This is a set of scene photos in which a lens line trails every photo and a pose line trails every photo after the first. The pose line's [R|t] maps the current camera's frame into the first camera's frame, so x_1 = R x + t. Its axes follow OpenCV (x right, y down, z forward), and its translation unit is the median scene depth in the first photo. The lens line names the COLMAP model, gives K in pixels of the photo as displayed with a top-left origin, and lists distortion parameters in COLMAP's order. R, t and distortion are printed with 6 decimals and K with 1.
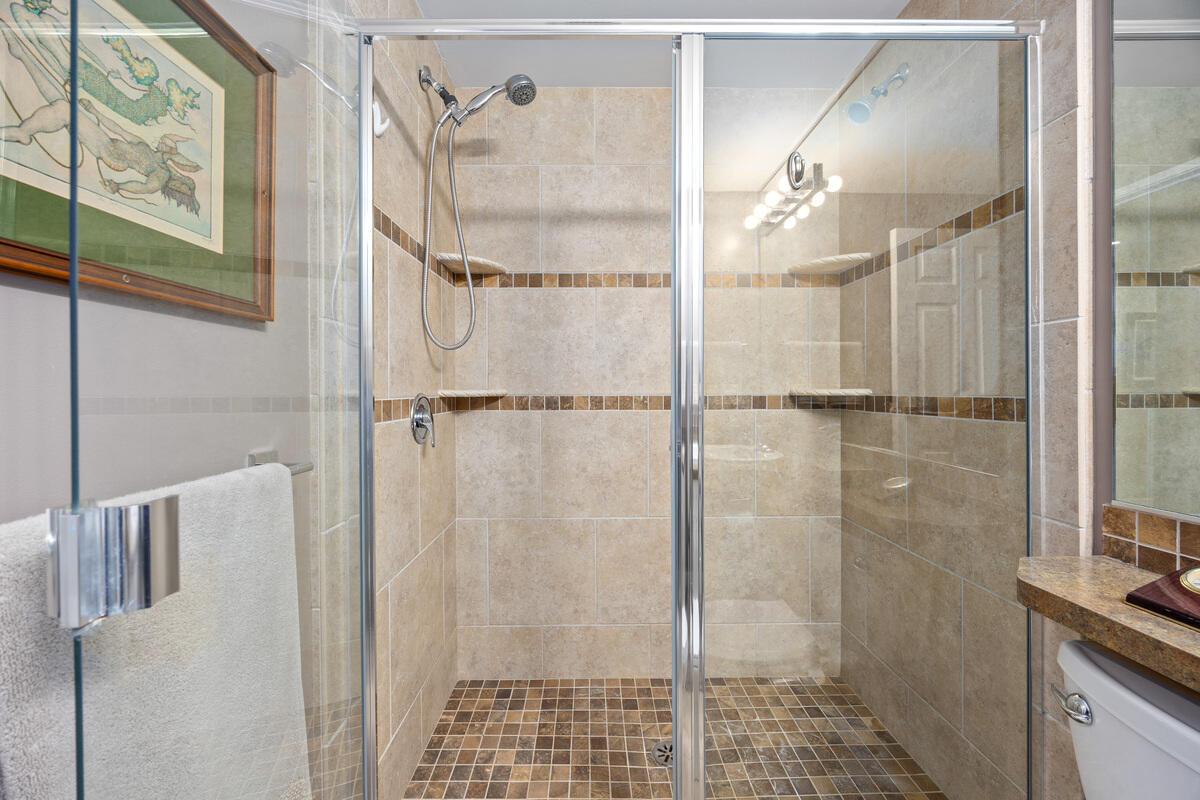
lens RADIAL K [[454.1, 0, 590.9], [0, 454.1, 392.5], [0, 0, 1]] dist [-0.006534, 0.000932]
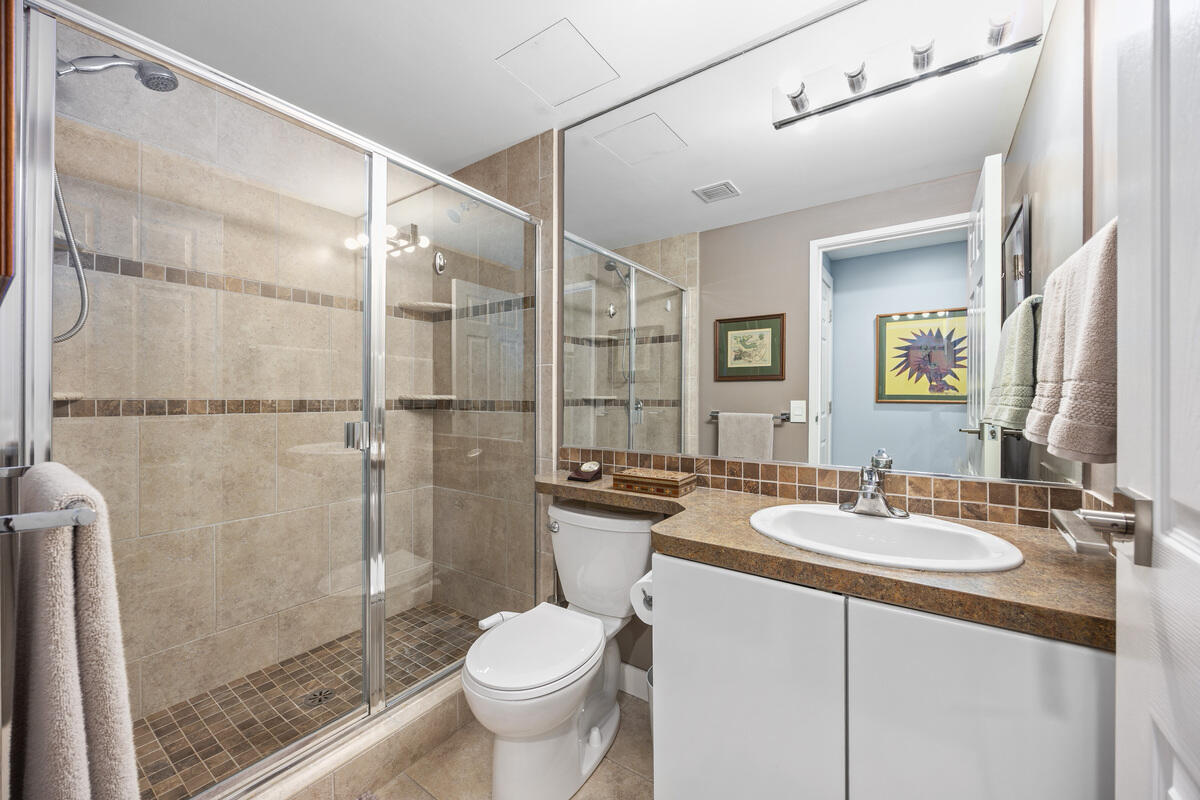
lens RADIAL K [[454.1, 0, 601.2], [0, 454.1, 398.1], [0, 0, 1]] dist [-0.006534, 0.000932]
pose [[0.573408, 0.003880, 0.819261, -0.314762], [-0.004701, 0.999988, -0.001446, 0.001292], [-0.819257, -0.003023, 0.573419, -0.244779]]
